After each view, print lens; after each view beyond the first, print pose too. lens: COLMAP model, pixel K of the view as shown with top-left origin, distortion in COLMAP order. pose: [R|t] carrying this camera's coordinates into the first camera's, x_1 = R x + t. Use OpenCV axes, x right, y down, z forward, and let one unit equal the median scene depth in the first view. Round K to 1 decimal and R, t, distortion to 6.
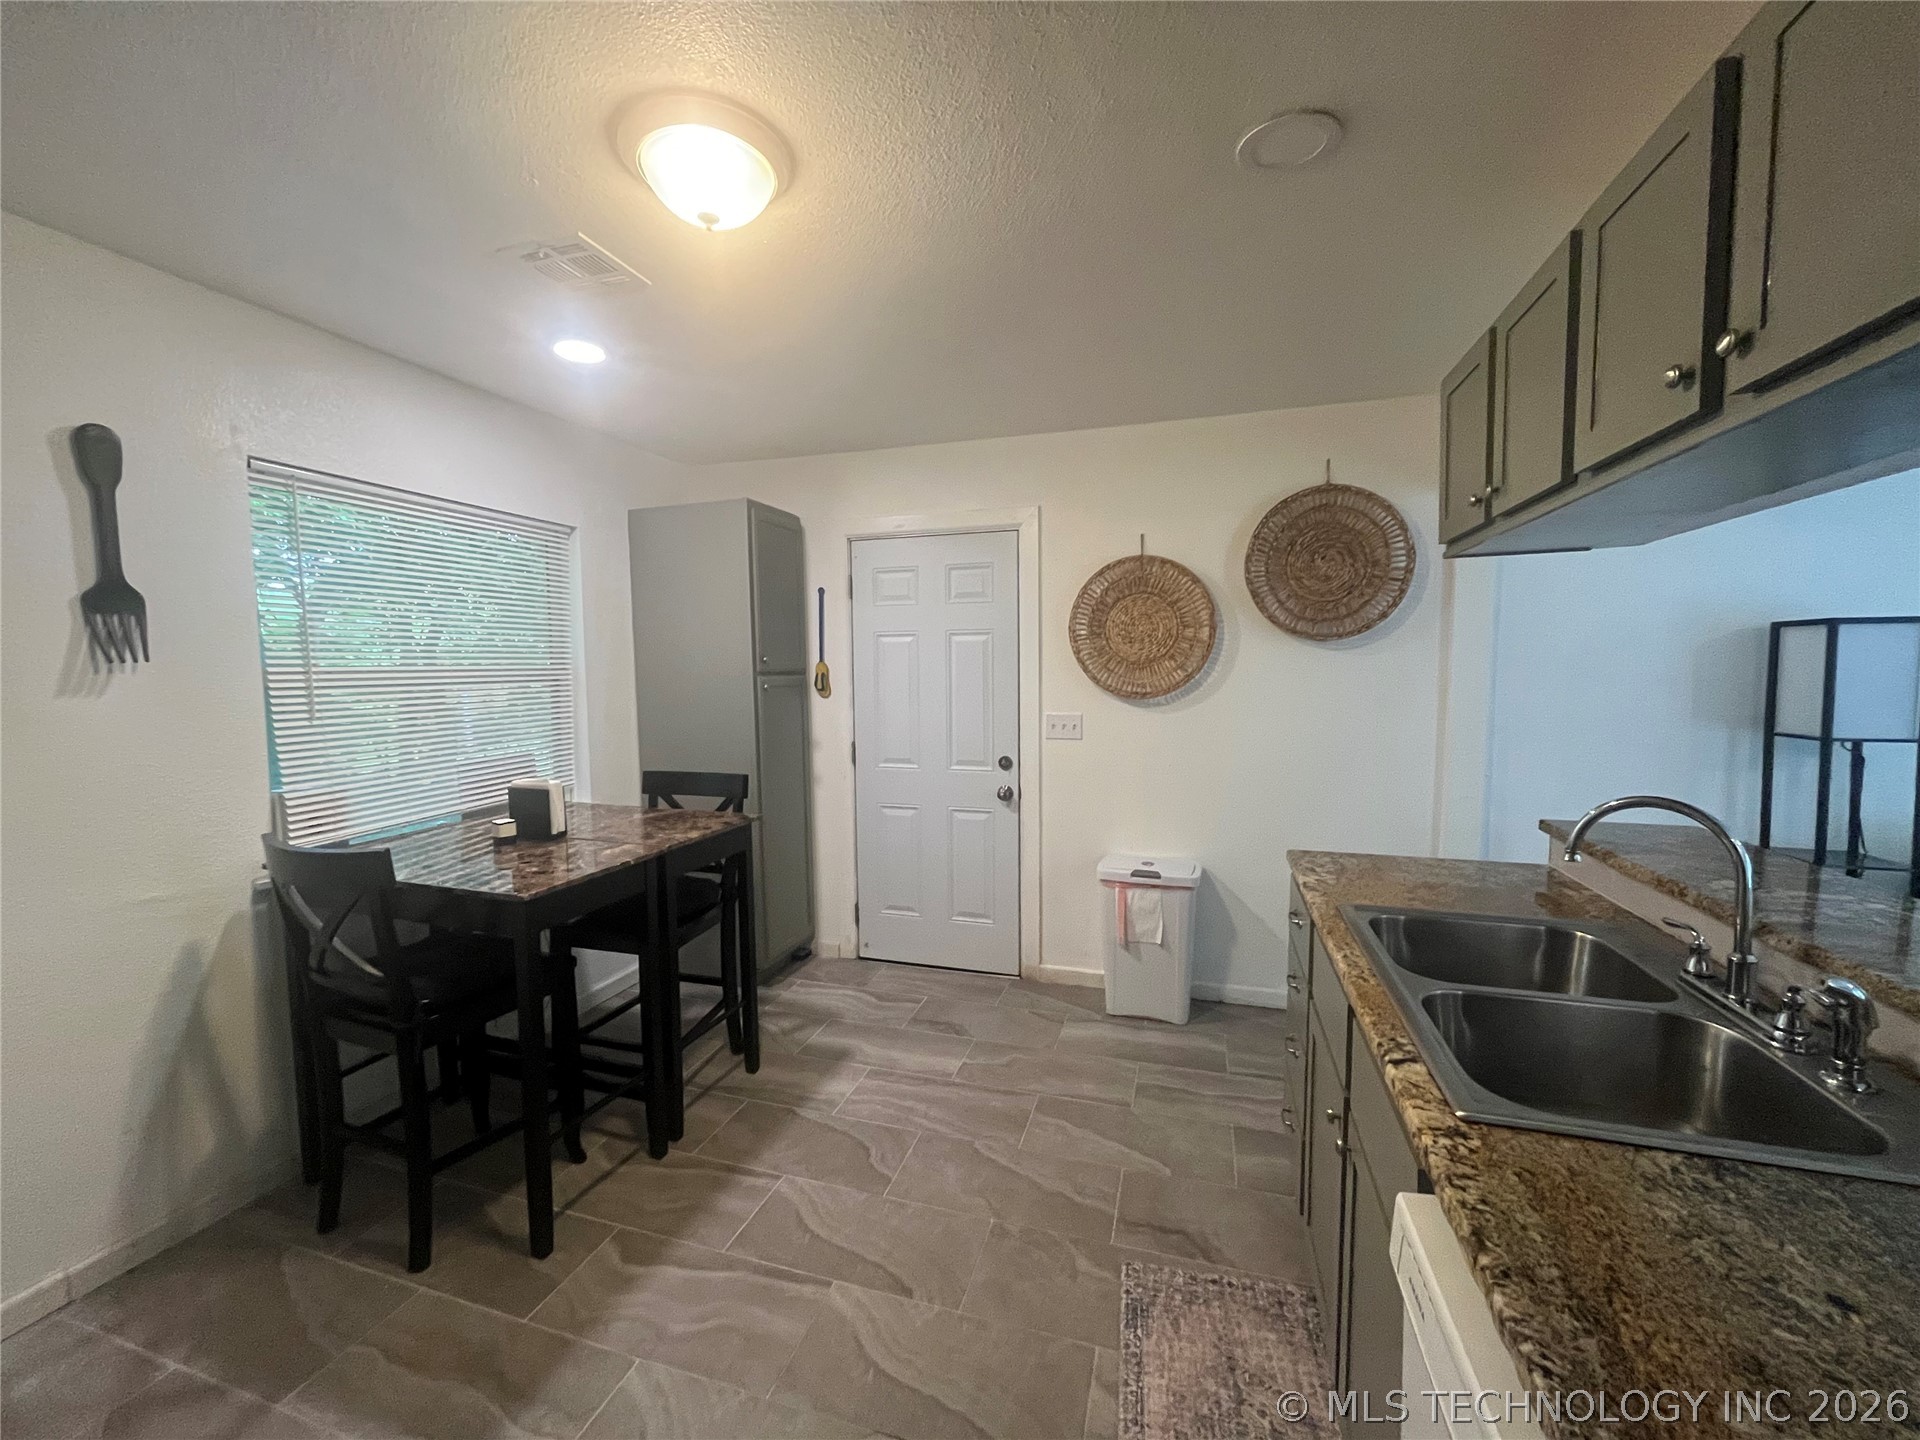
lens RADIAL K [[777.1, 0, 954.7], [0, 777.1, 720.0], [0, 0, 1]] dist [-0.003721, 0.000614]
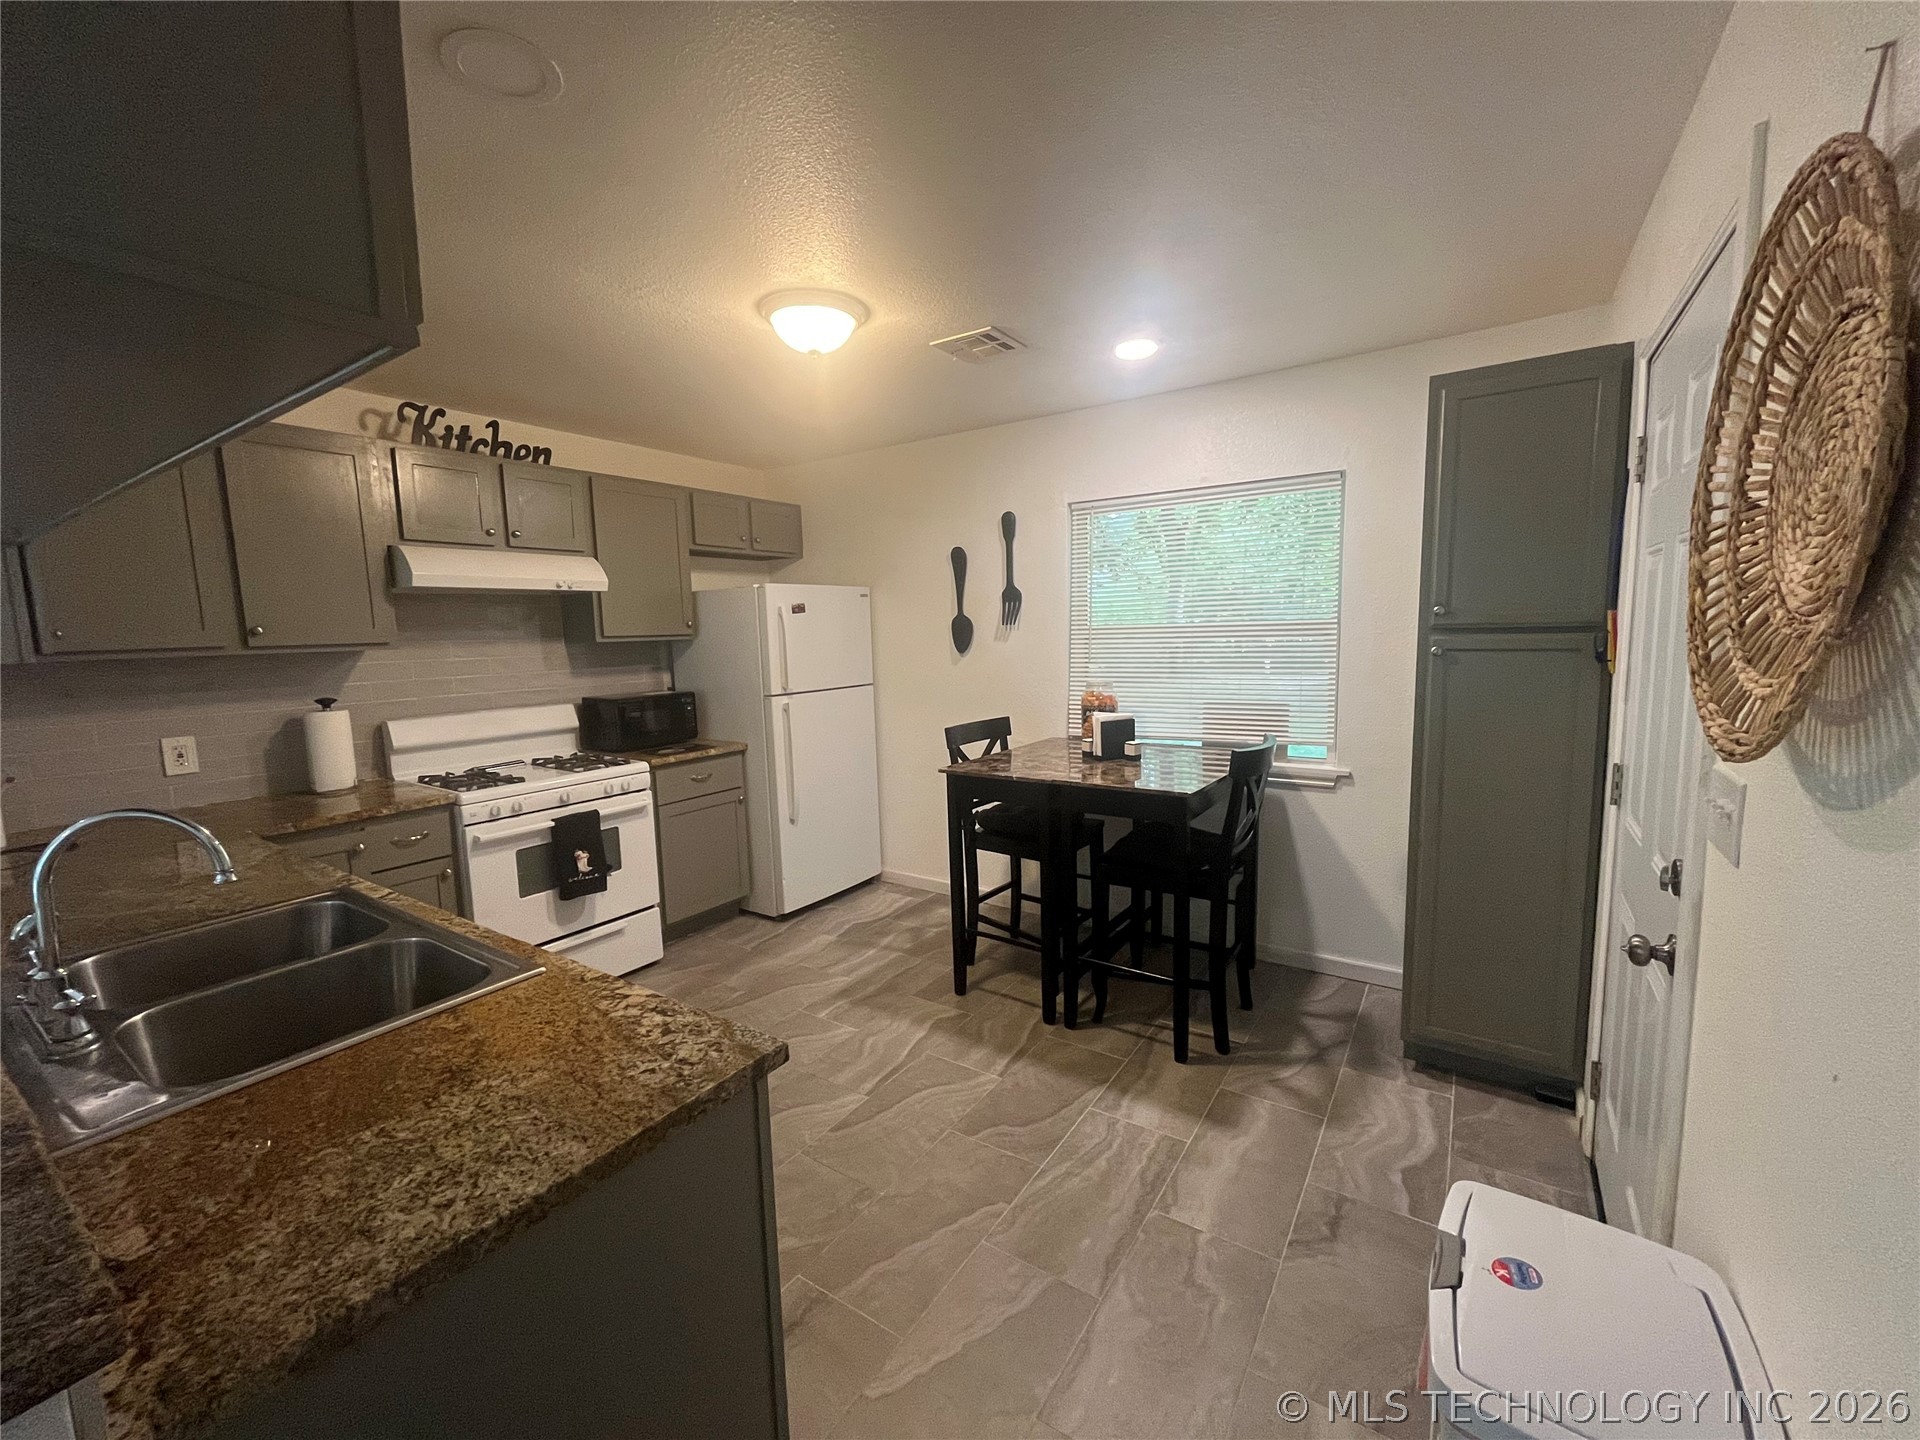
lens RADIAL K [[777.1, 0, 954.7], [0, 777.1, 720.0], [0, 0, 1]] dist [-0.003721, 0.000614]
pose [[-0.283167, 0.128929, -0.950365, 0.754388], [-0.040262, 0.988451, 0.146092, -0.091350], [0.958225, 0.079632, -0.274706, 1.110014]]
